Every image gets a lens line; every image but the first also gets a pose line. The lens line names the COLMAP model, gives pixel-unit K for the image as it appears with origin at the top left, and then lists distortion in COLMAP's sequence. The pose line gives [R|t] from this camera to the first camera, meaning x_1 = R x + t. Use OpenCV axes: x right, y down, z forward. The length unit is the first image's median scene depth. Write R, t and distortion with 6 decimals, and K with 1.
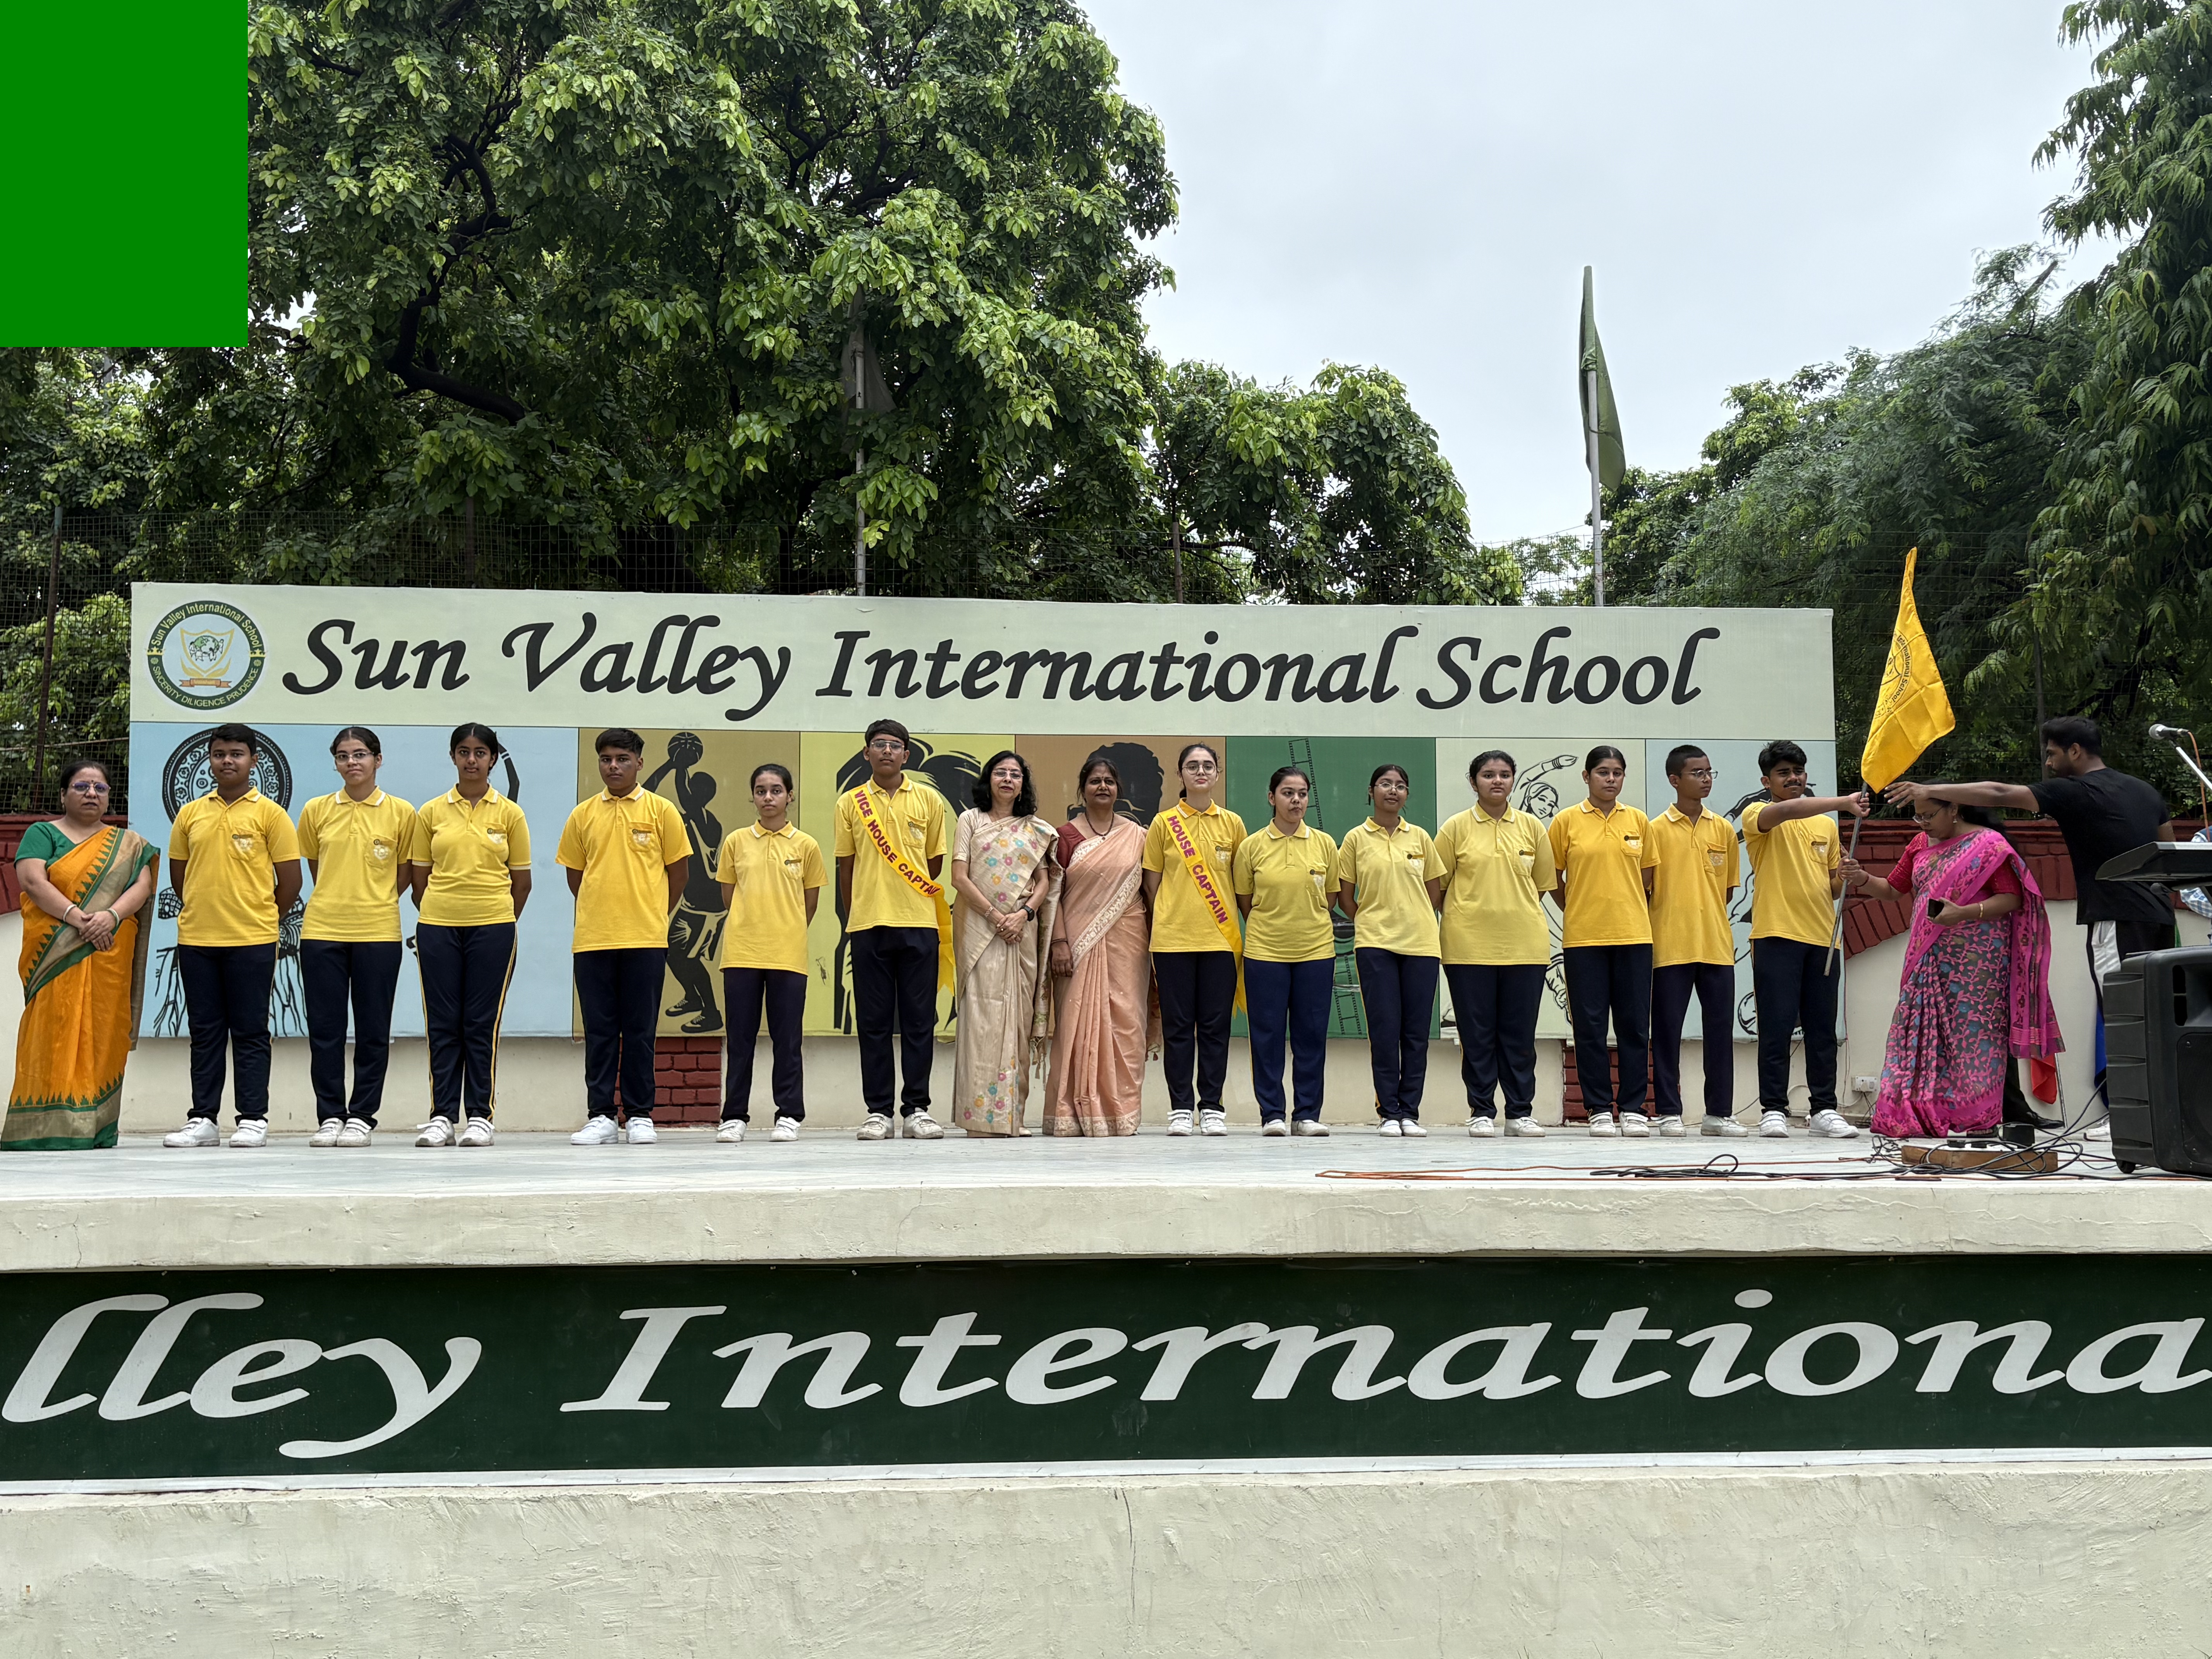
lens RADIAL K [[2135.1, 0, 1115.5], [0, 2135.1, 849.2], [0, 0, 1]] dist [0.204377, -0.694071]
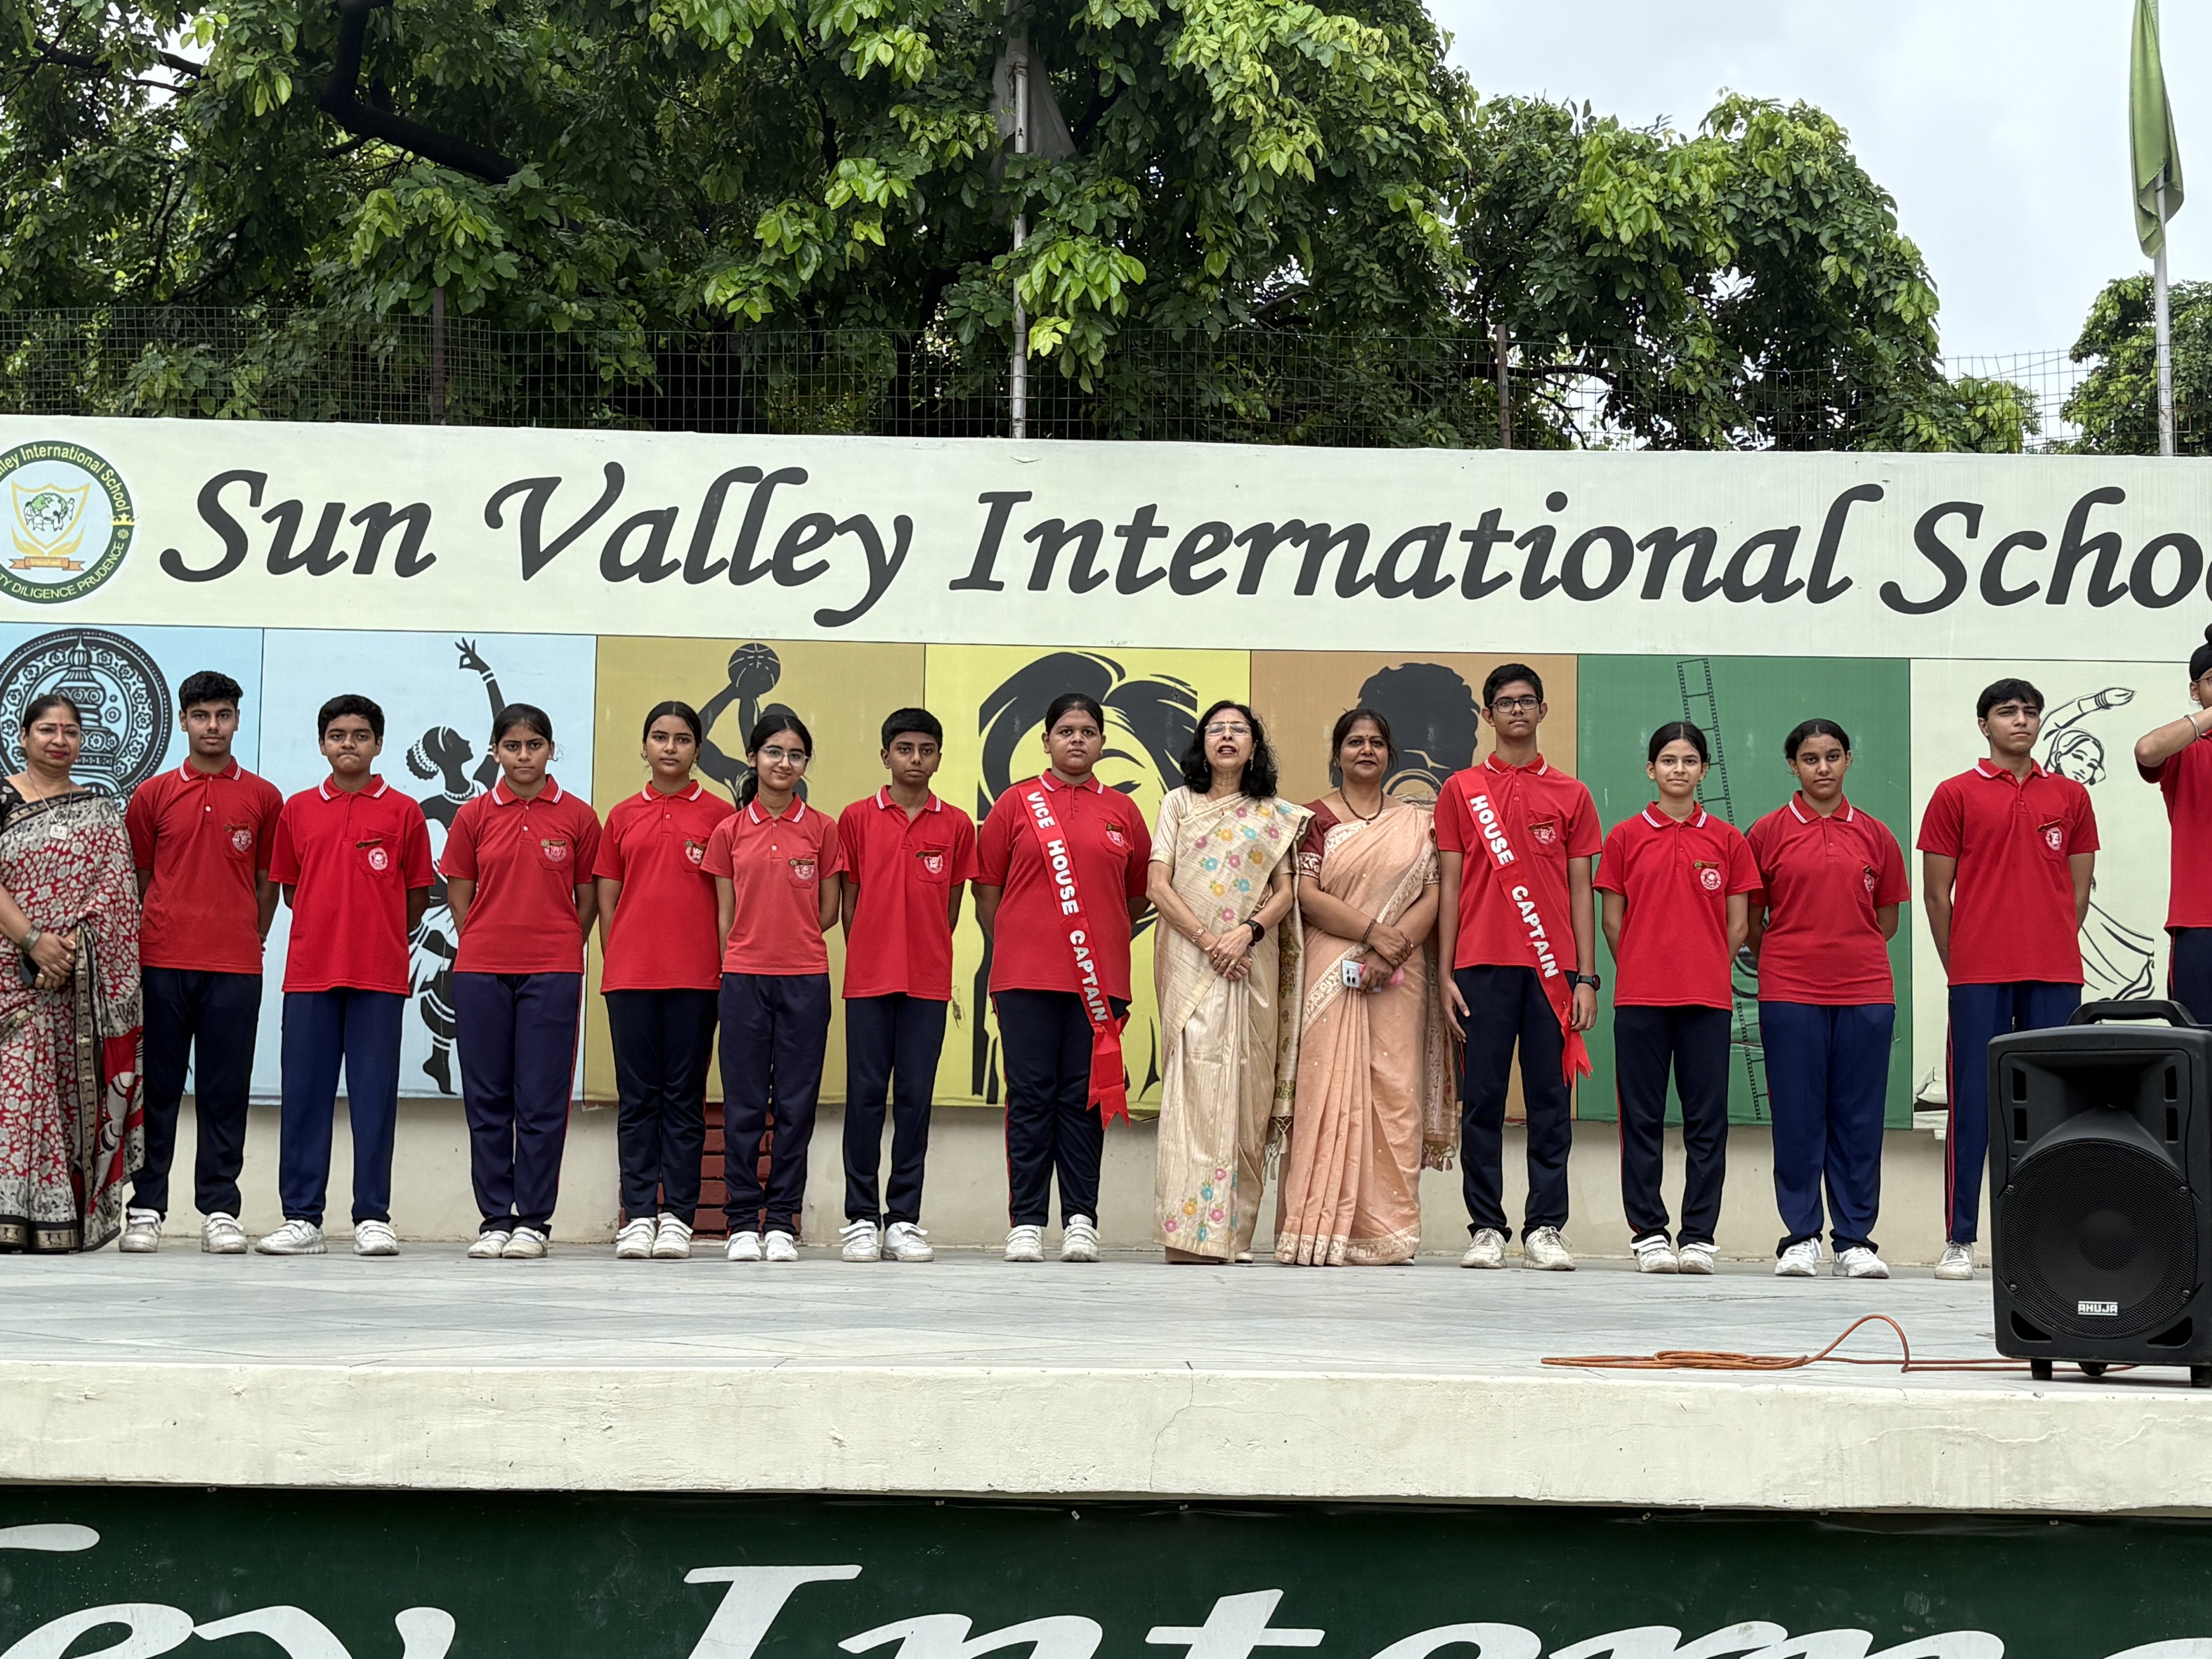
lens RADIAL K [[2994.5, 0, 1106.0], [0, 2994.5, 829.5], [0, 0, 1]] dist [0.227043, -0.874998]
pose [[0.997645, 0.010996, -0.067705, -0.028402], [-0.011370, 0.999922, -0.005154, 0.006332], [0.067643, 0.005912, 0.997692, 0.083885]]
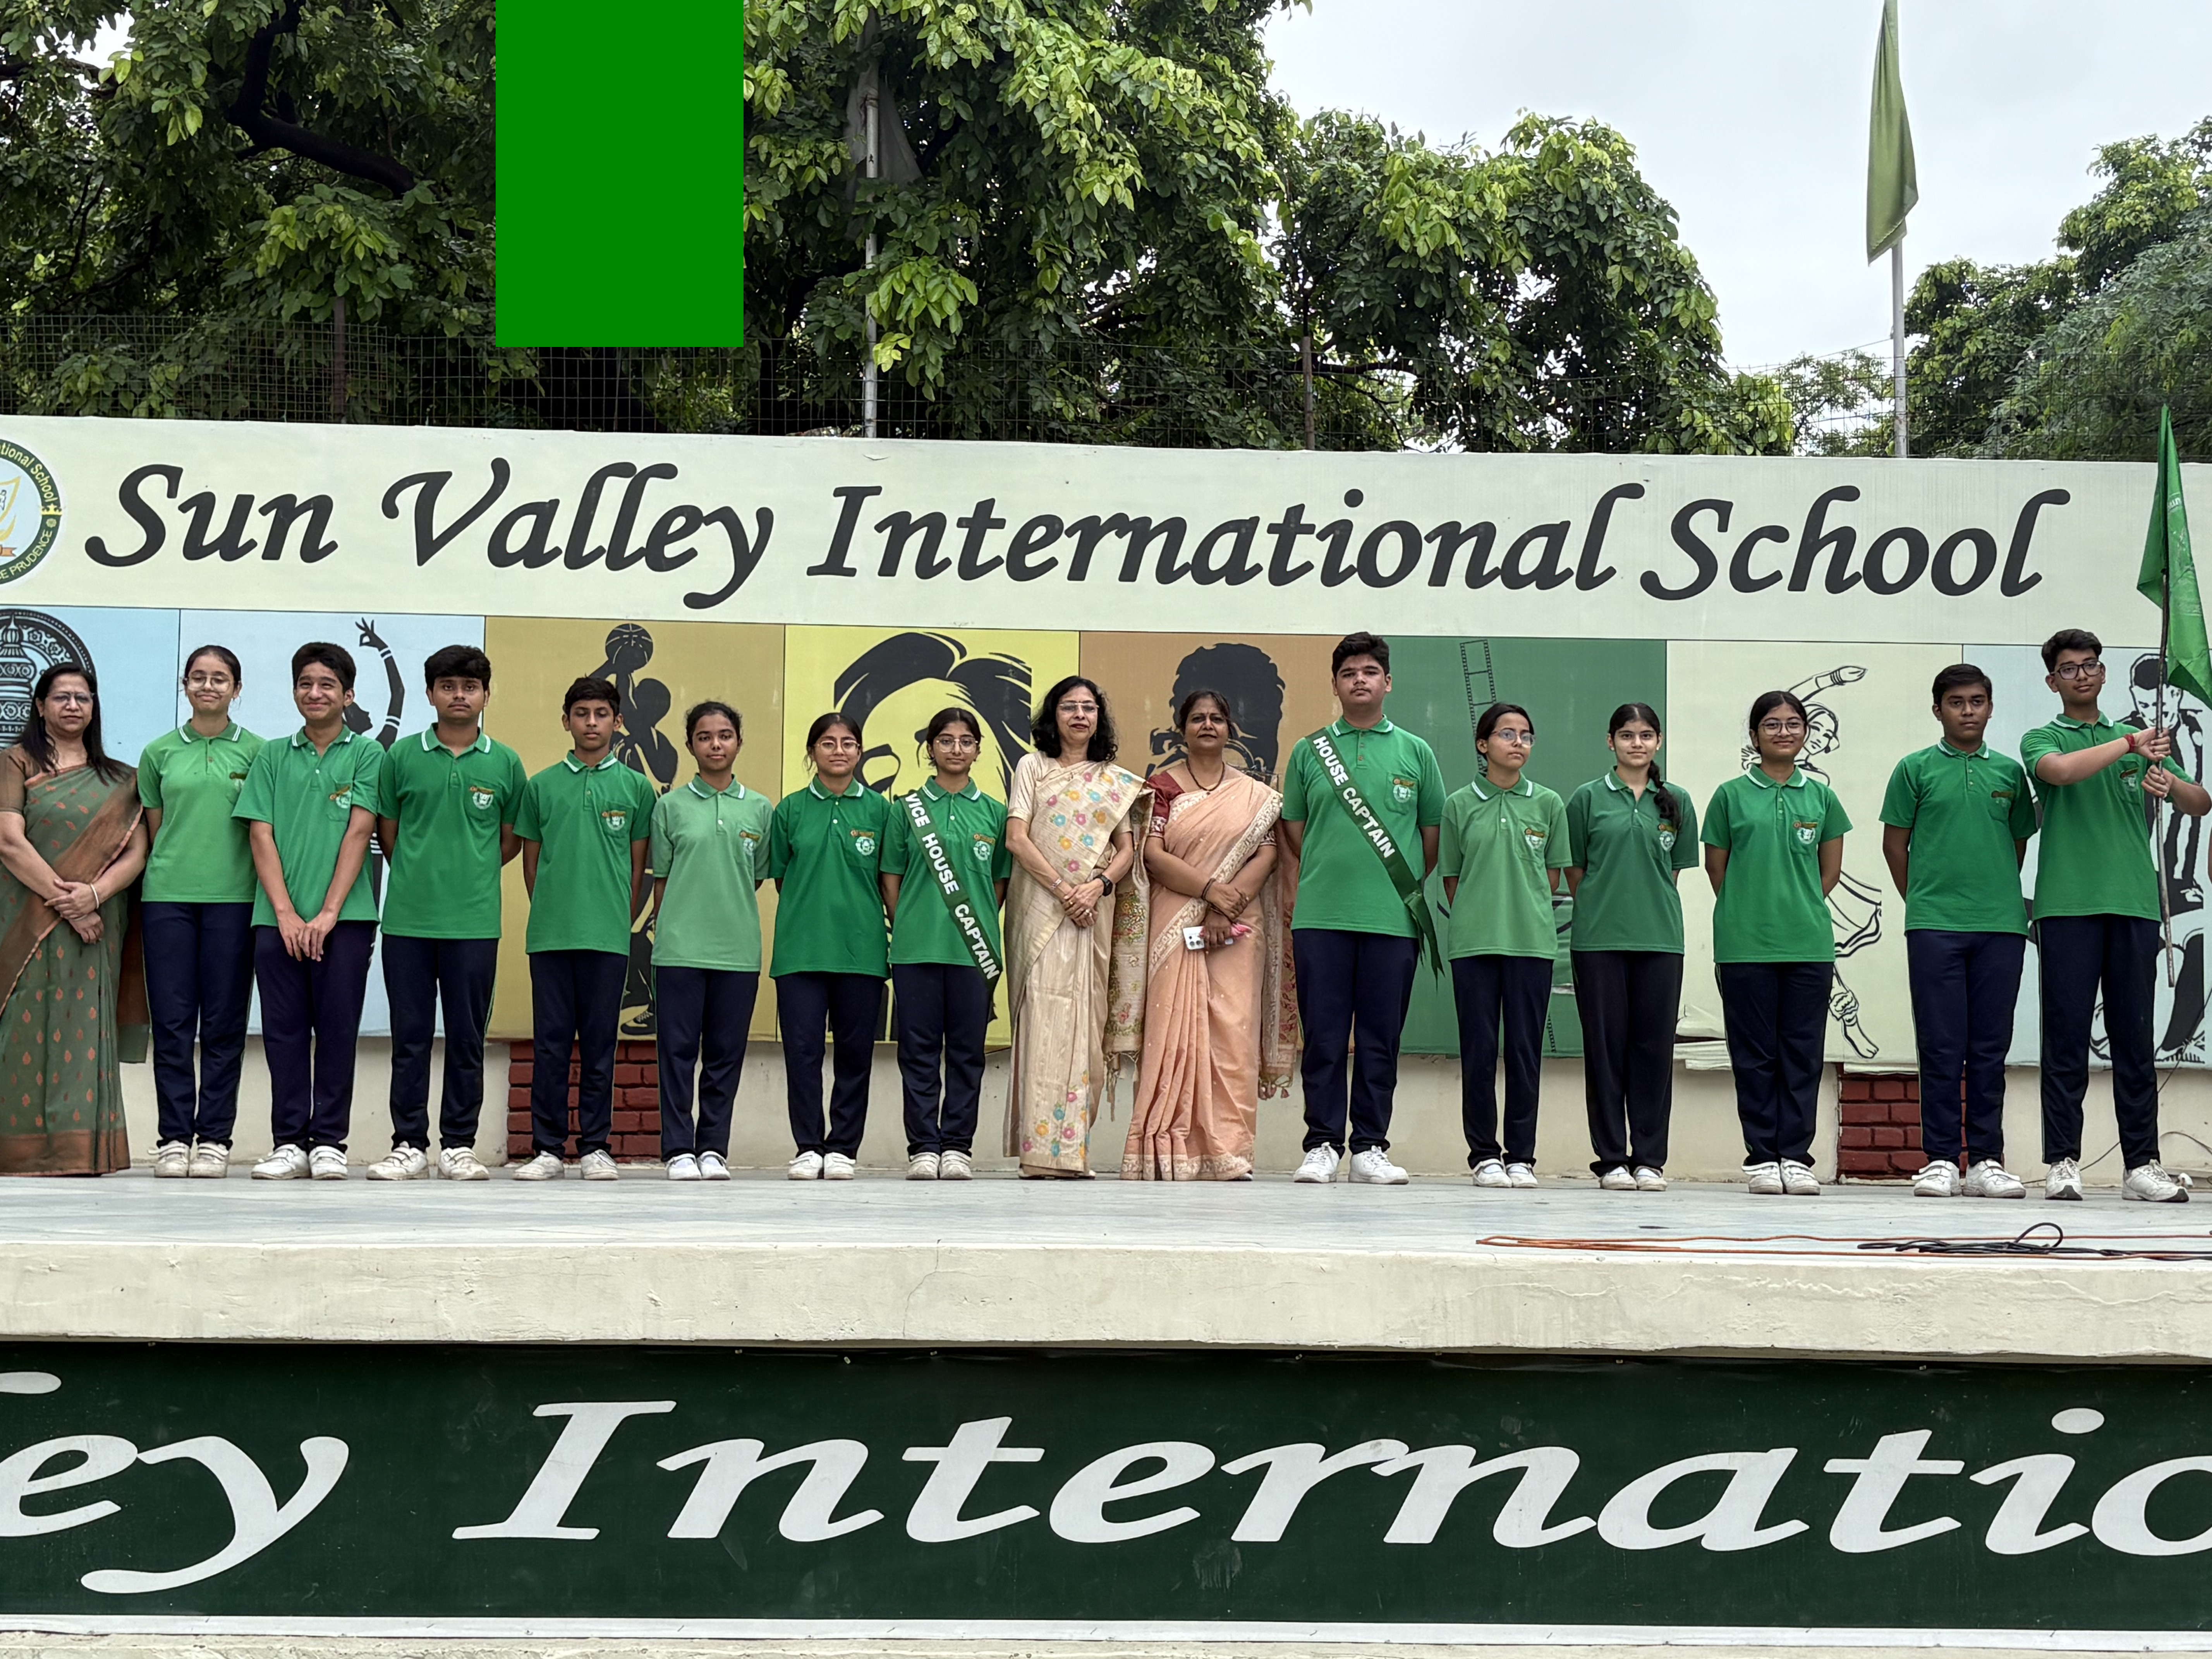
lens RADIAL K [[2994.5, 0, 1106.0], [0, 2994.5, 829.5], [0, 0, 1]] dist [0.227043, -0.874998]
pose [[0.999122, 0.012035, -0.040141, 0.003467], [-0.011473, 0.999833, 0.014203, -0.000910], [0.040306, -0.013730, 0.999093, -0.015120]]
